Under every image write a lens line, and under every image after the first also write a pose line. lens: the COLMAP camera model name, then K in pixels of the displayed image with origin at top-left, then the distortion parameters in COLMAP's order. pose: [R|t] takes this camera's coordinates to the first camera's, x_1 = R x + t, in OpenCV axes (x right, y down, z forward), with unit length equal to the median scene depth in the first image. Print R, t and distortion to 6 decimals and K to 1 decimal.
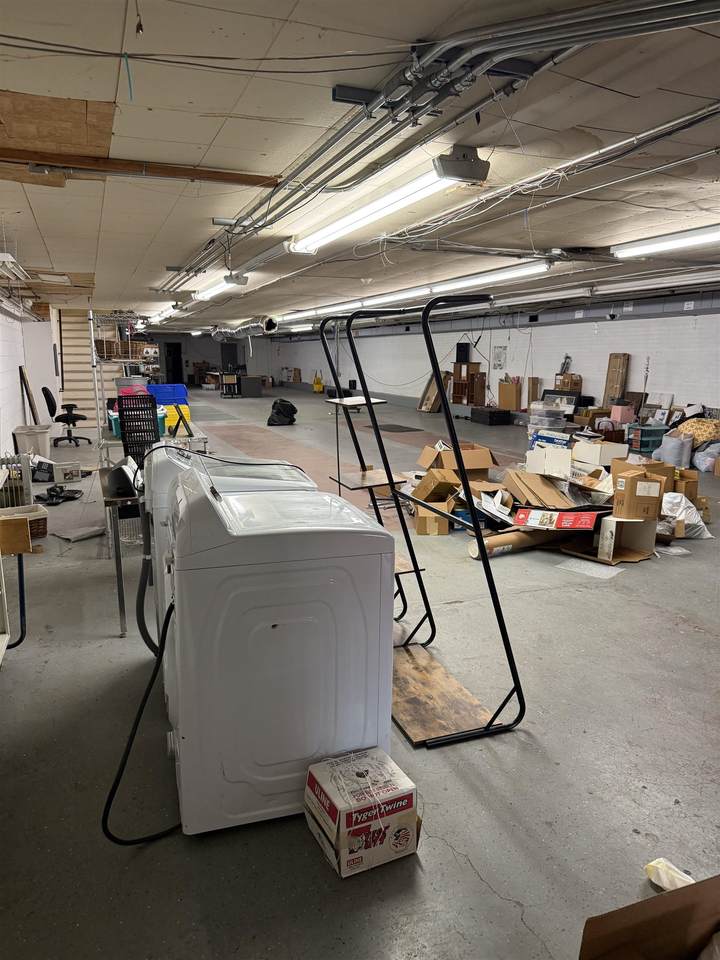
lens RADIAL K [[681.7, 0, 361.1], [0, 681.7, 479.2], [0, 0, 1]] dist [0.084336, -0.006629]
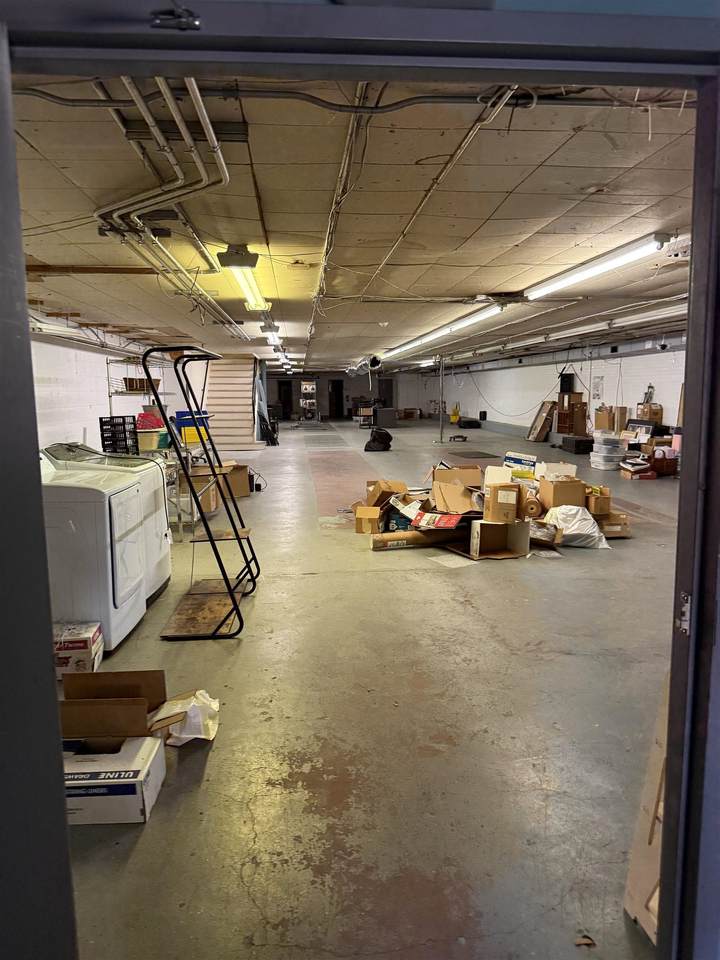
lens RADIAL K [[681.7, 0, 357.8], [0, 681.7, 485.7], [0, 0, 1]] dist [0.084336, -0.006629]
pose [[0.953174, 0.031097, -0.300819, 0.199248], [-0.043137, 0.998509, -0.033461, 0.017152], [0.299330, 0.044870, 0.953094, -0.072189]]
